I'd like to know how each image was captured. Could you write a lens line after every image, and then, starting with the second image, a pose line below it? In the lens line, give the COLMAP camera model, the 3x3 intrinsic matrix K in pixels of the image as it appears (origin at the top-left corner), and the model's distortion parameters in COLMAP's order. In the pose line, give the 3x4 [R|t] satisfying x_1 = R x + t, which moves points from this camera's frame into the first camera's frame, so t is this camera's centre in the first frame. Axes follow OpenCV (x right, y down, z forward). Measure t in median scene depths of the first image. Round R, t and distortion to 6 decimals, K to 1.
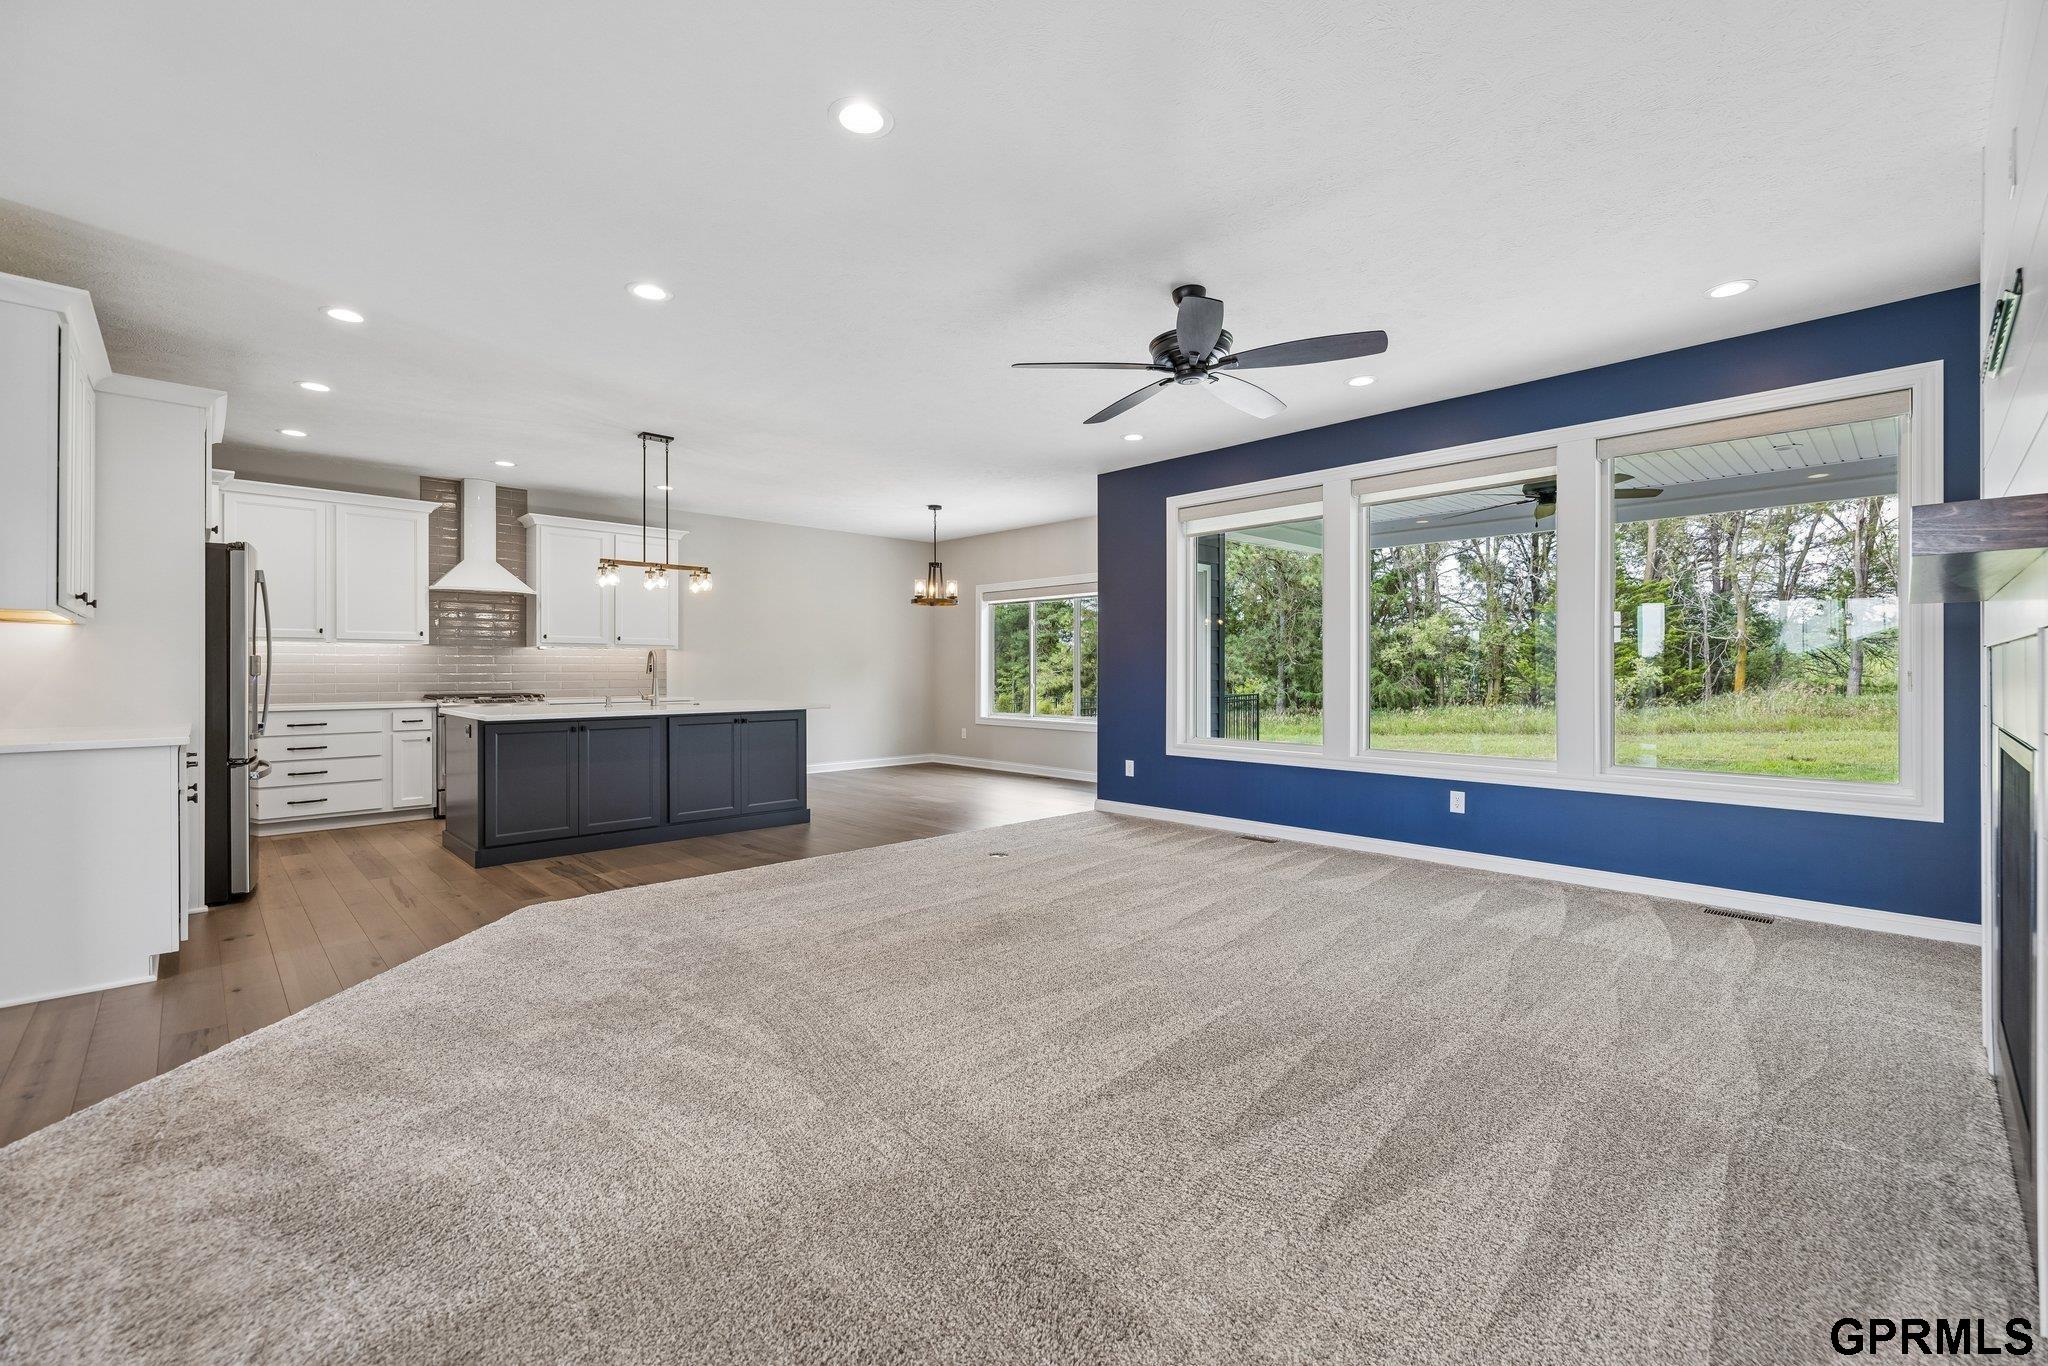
lens RADIAL K [[862.0, 0, 1016.1], [0, 862.0, 674.6], [0, 0, 1]] dist [0.001008, -0.000001]
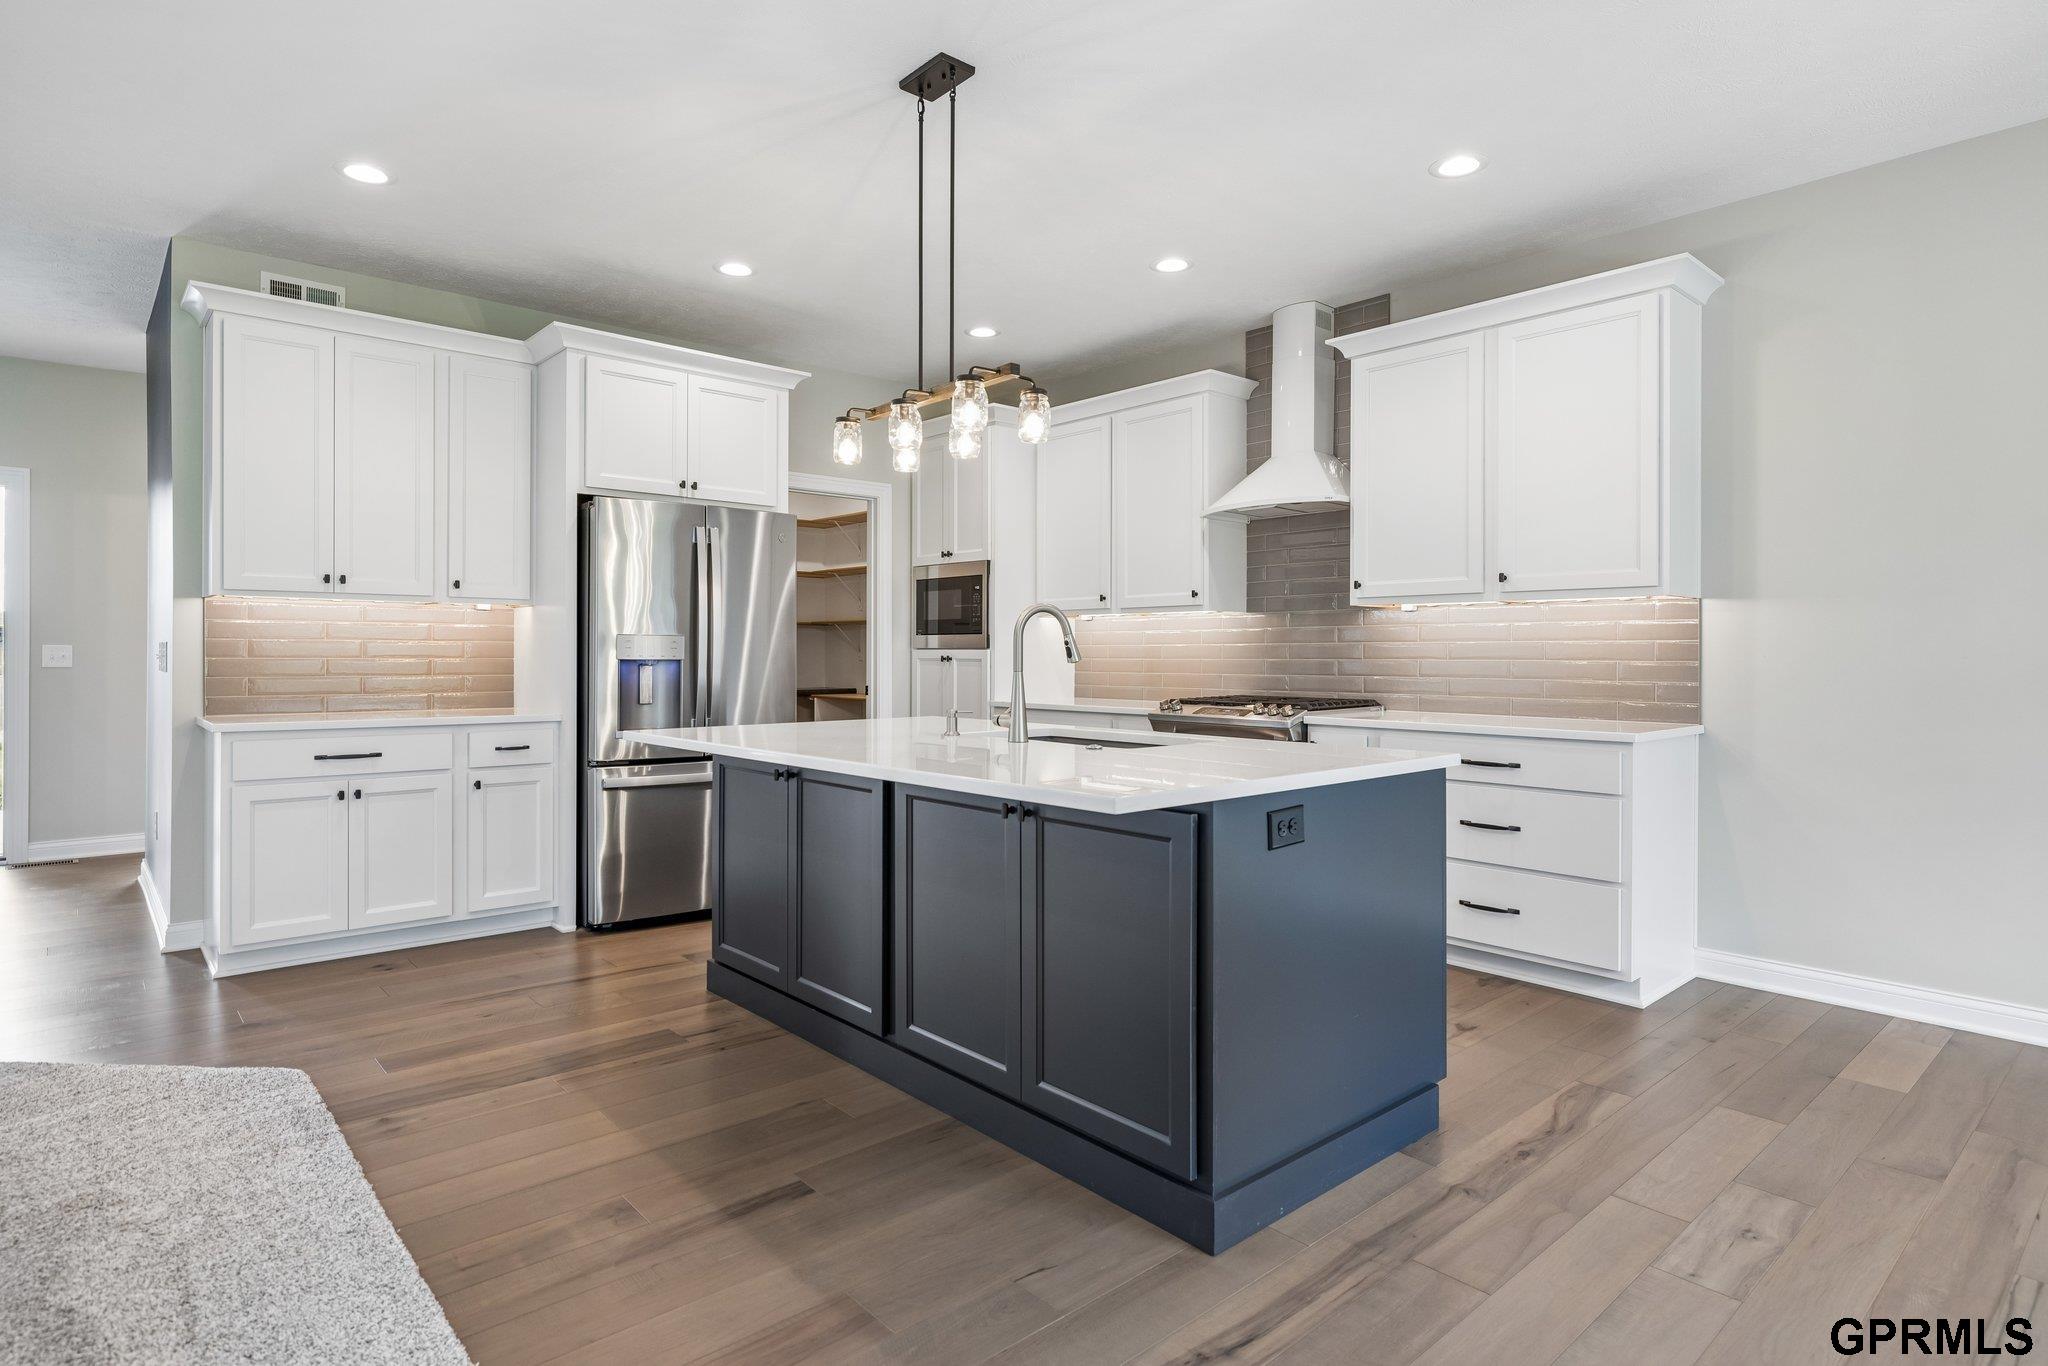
lens RADIAL K [[1075.6, 0, 1046.0], [0, 1075.6, 654.5], [0, 0, 1]] dist [-0.006711, 0.001299]
pose [[-0.034798, -0.000870, -0.999394, 0.066457], [-0.004067, 0.999991, -0.000729, -0.003345], [0.999386, 0.004039, -0.034801, 0.906389]]
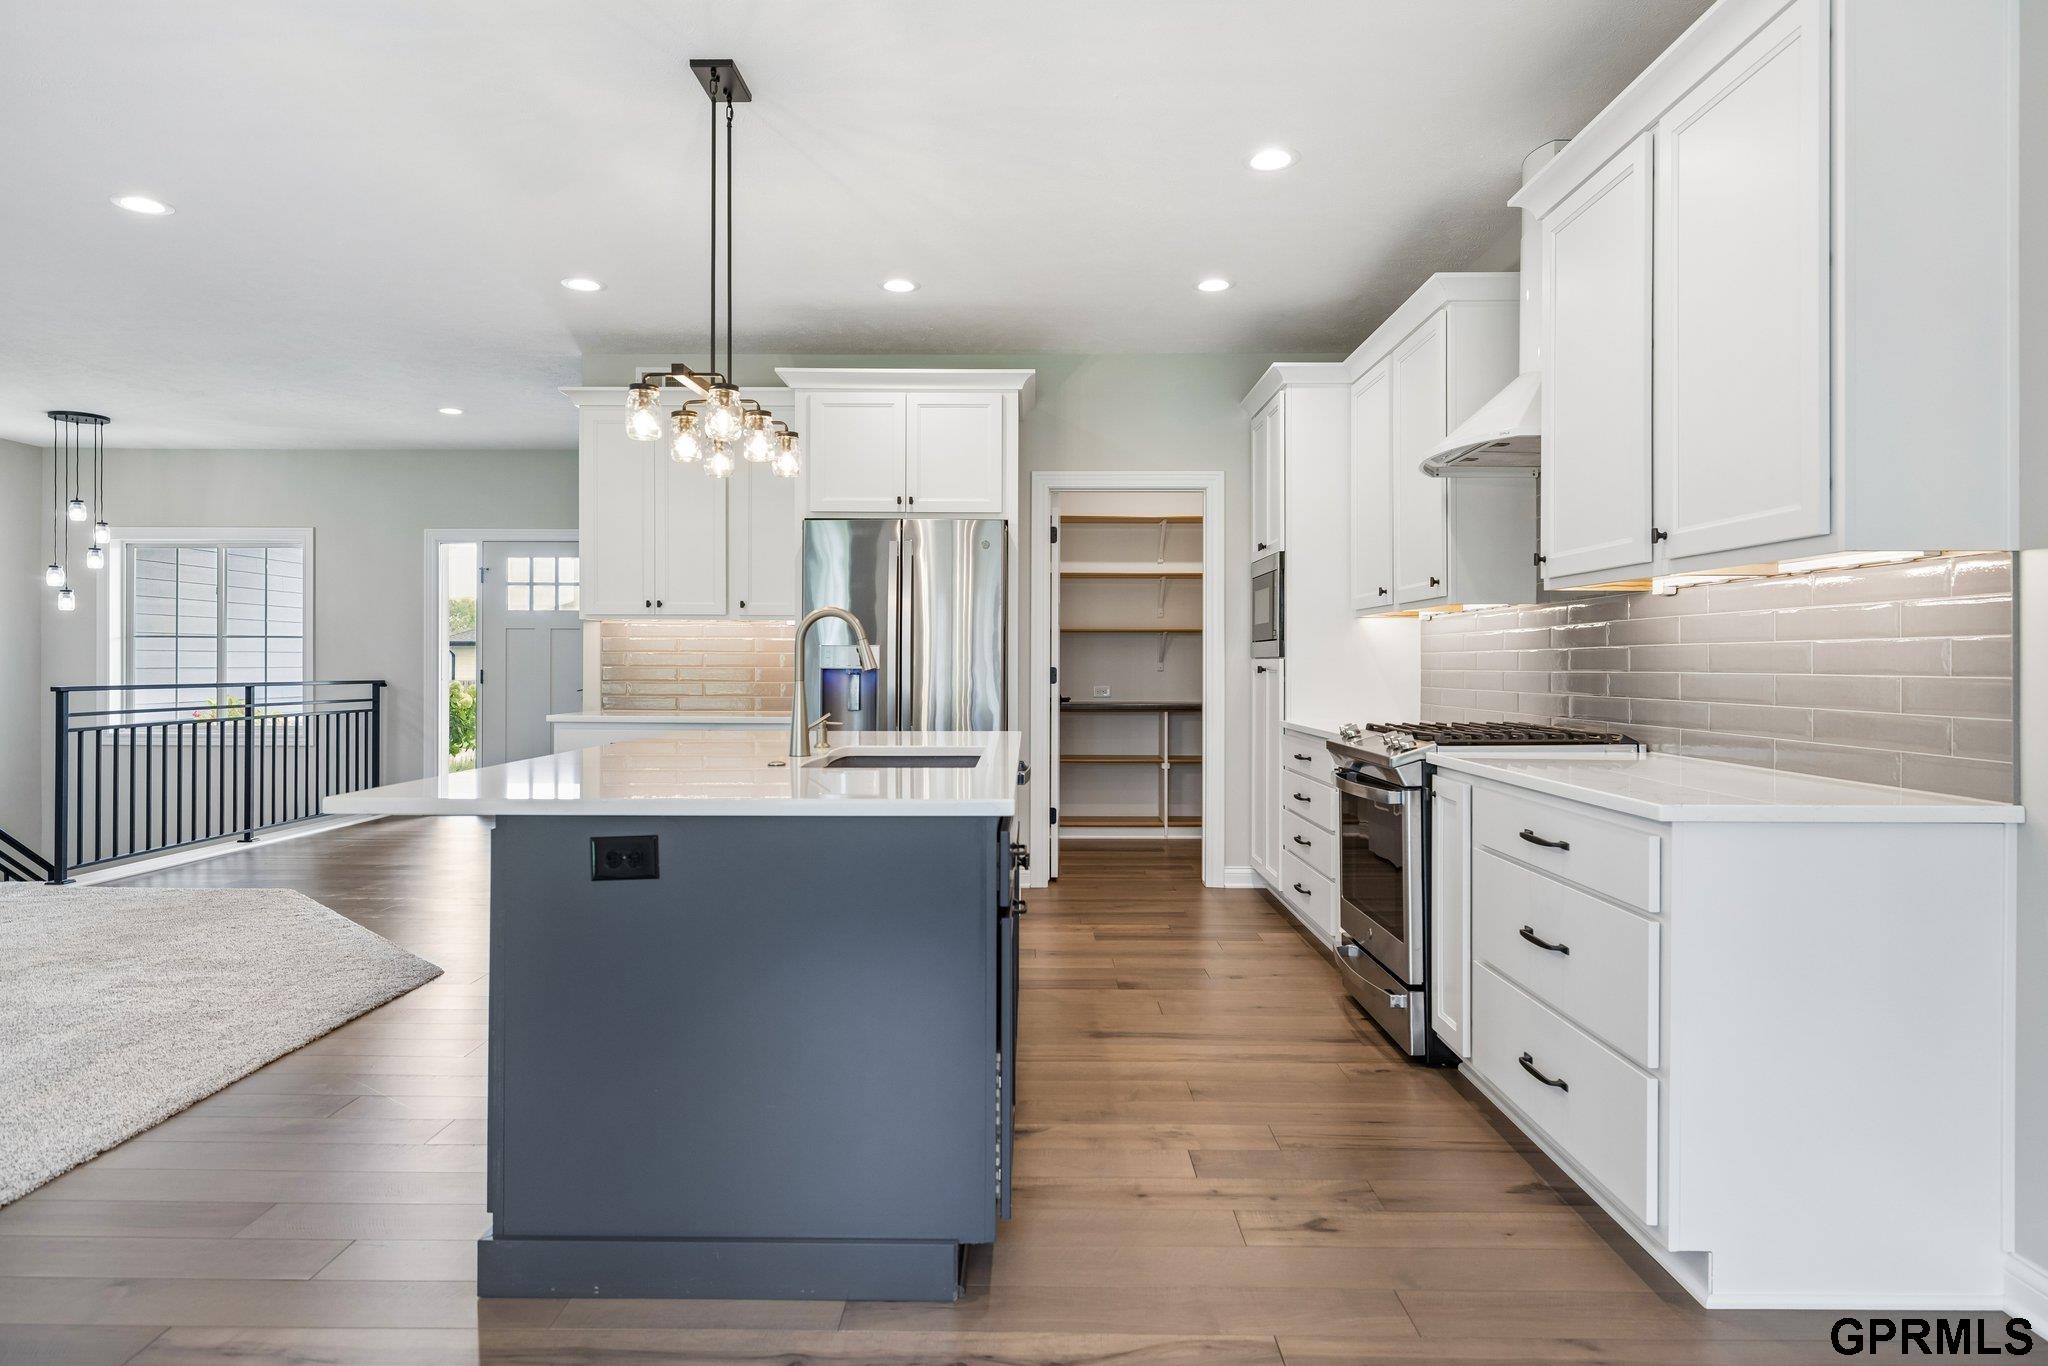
lens RADIAL K [[1173.9, 0, 1025.9], [0, 1173.9, 670.5], [0, 0, 1]] dist [-0.000845, 0.000827]
pose [[-0.695959, 0.002449, -0.718077, -0.107786], [-0.003991, 0.999966, 0.007278, -0.004489], [0.718070, 0.007931, -0.695926, 1.252551]]
